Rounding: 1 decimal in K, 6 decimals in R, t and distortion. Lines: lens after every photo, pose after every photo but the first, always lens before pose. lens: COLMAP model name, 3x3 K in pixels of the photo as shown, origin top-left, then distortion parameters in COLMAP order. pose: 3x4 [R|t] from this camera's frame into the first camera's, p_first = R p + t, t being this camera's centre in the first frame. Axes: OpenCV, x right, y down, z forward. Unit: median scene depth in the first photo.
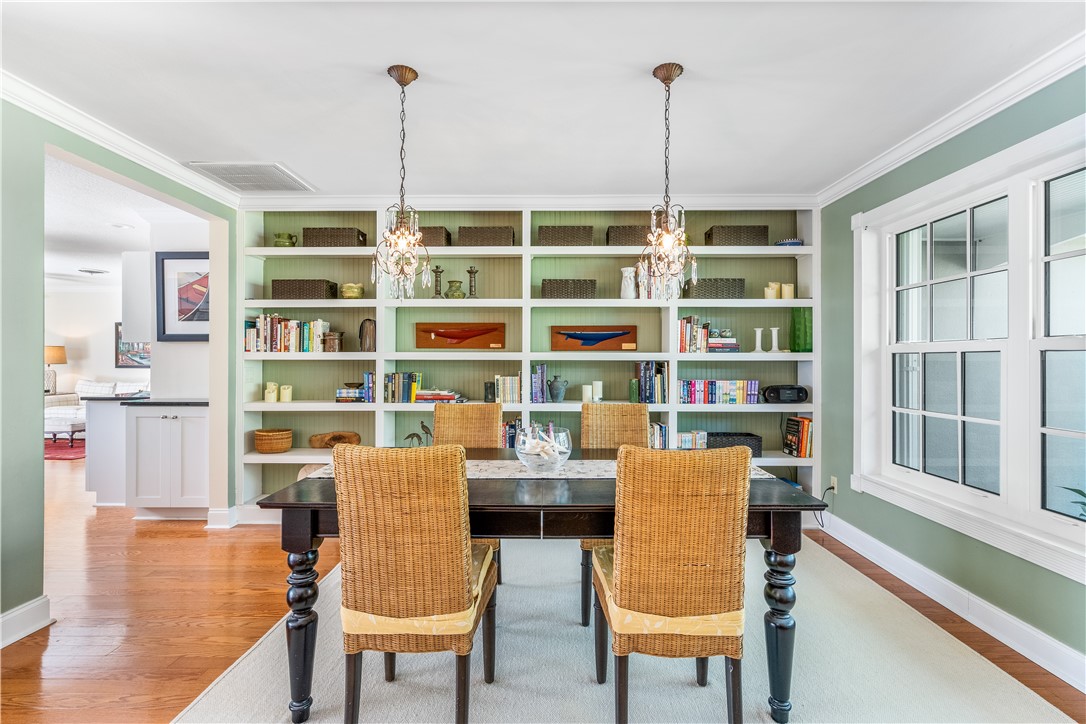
lens RADIAL K [[500.2, 0, 543.5], [0, 500.2, 354.1], [0, 0, 1]] dist [0.000218, -0.000011]
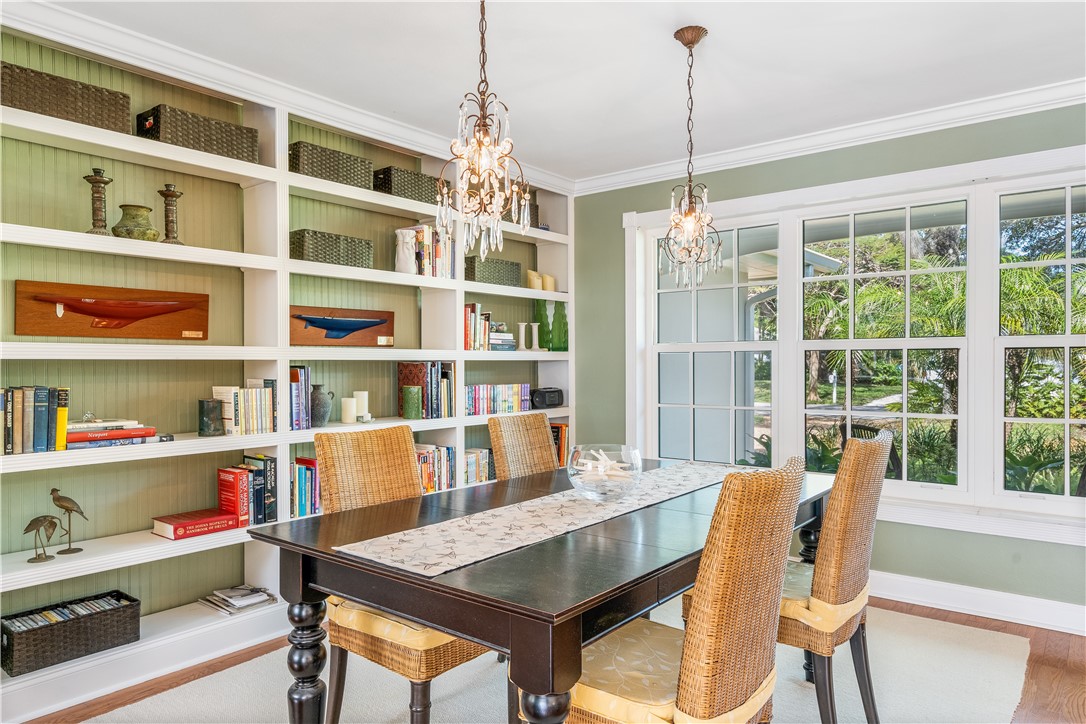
lens RADIAL K [[700.9, 0, 543.0], [0, 700.9, 362.0], [0, 0, 1]] dist [-0.002383, -0.000706]
pose [[0.618134, -0.002701, 0.786068, -0.497980], [-0.003465, 0.999975, 0.006162, 0.008381], [-0.786065, -0.006533, 0.618109, 0.233796]]
